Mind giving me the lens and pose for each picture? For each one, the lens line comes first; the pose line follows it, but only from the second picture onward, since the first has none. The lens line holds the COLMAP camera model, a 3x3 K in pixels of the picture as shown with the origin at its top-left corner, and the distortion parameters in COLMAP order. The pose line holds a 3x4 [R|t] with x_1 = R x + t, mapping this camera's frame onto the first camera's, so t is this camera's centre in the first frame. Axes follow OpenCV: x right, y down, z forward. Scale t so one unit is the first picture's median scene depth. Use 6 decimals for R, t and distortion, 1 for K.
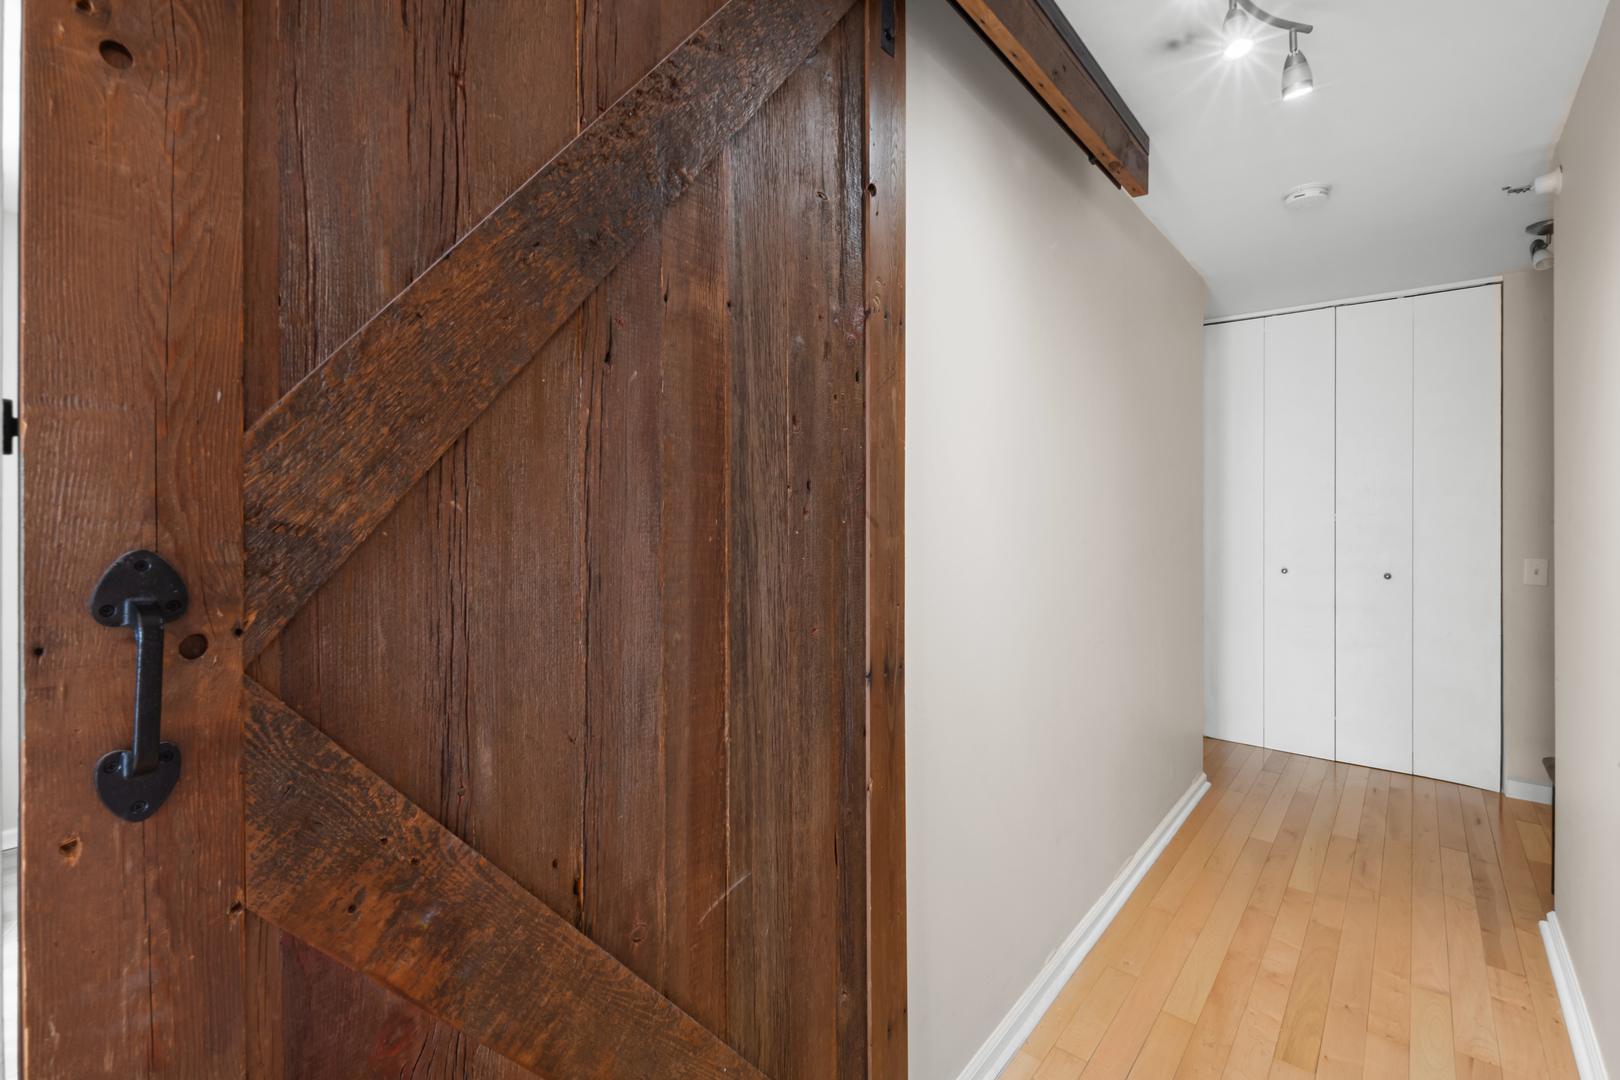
lens RADIAL K [[723.2, 0, 811.6], [0, 723.2, 509.1], [0, 0, 1]] dist [0.000015, -0.000477]
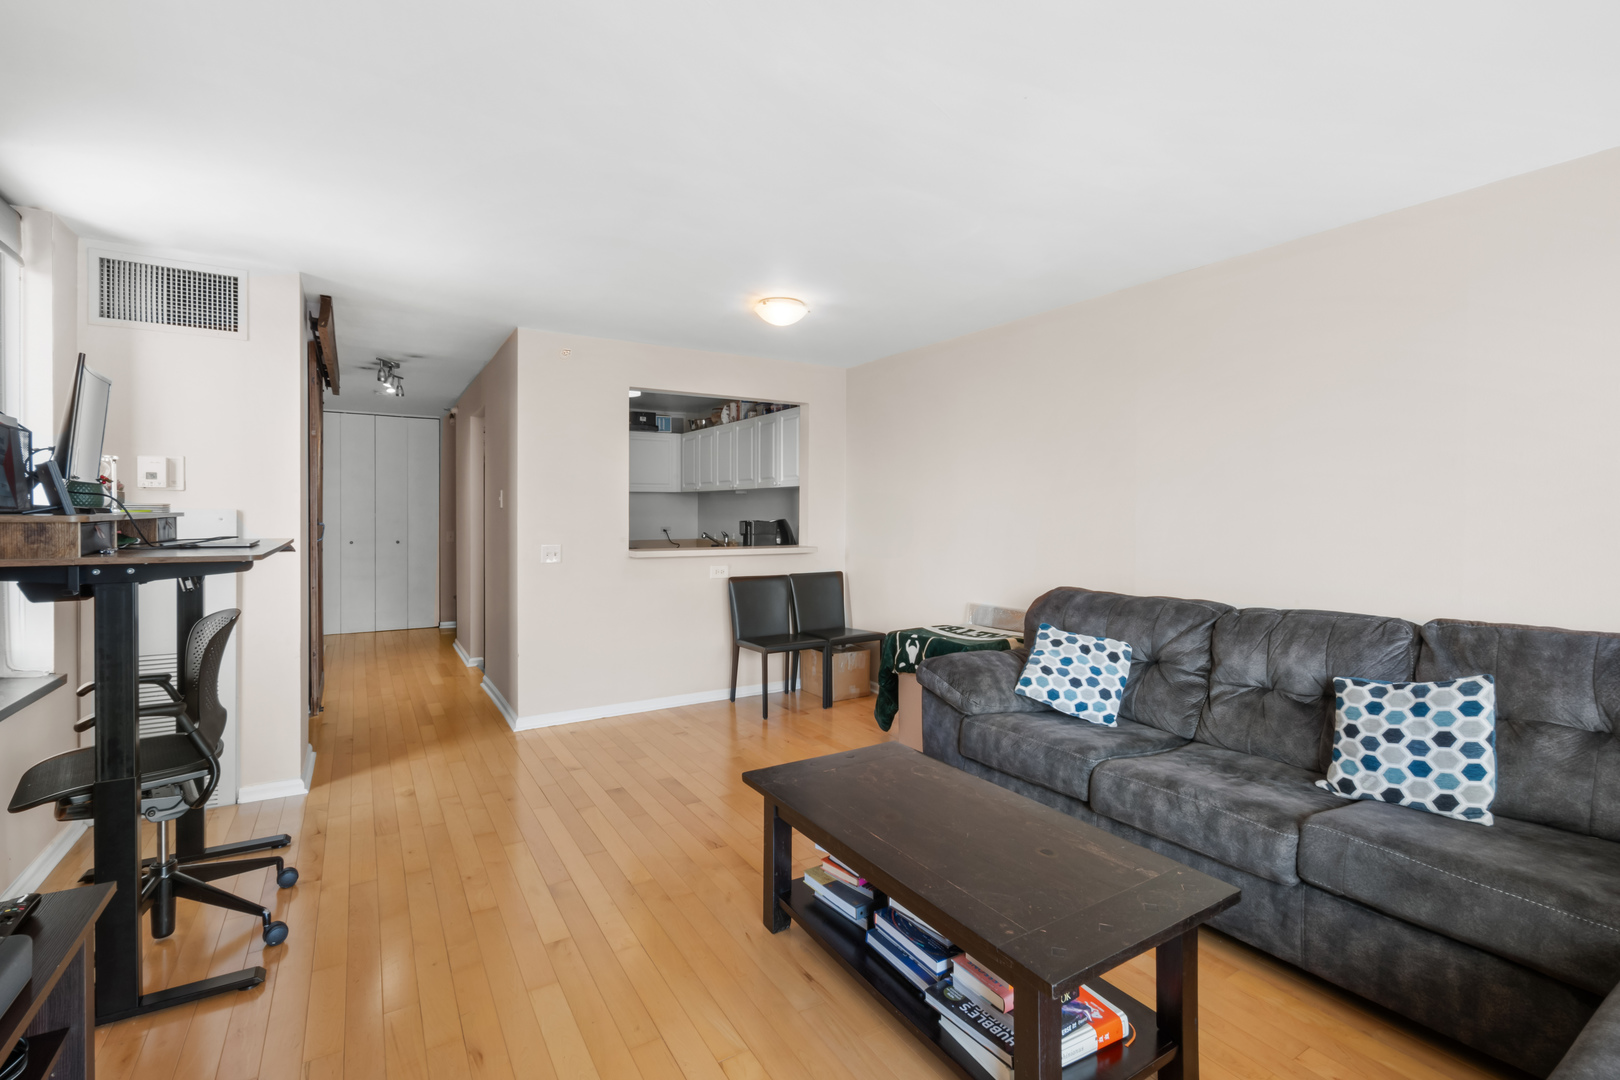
lens RADIAL K [[723.2, 0, 811.6], [0, 723.2, 509.1], [0, 0, 1]] dist [0.000015, -0.000477]
pose [[0.313074, 0.001588, 0.949728, -0.942852], [0.000291, 0.999998, -0.001768, 0.002268], [-0.949729, 0.000829, 0.313073, -0.931535]]
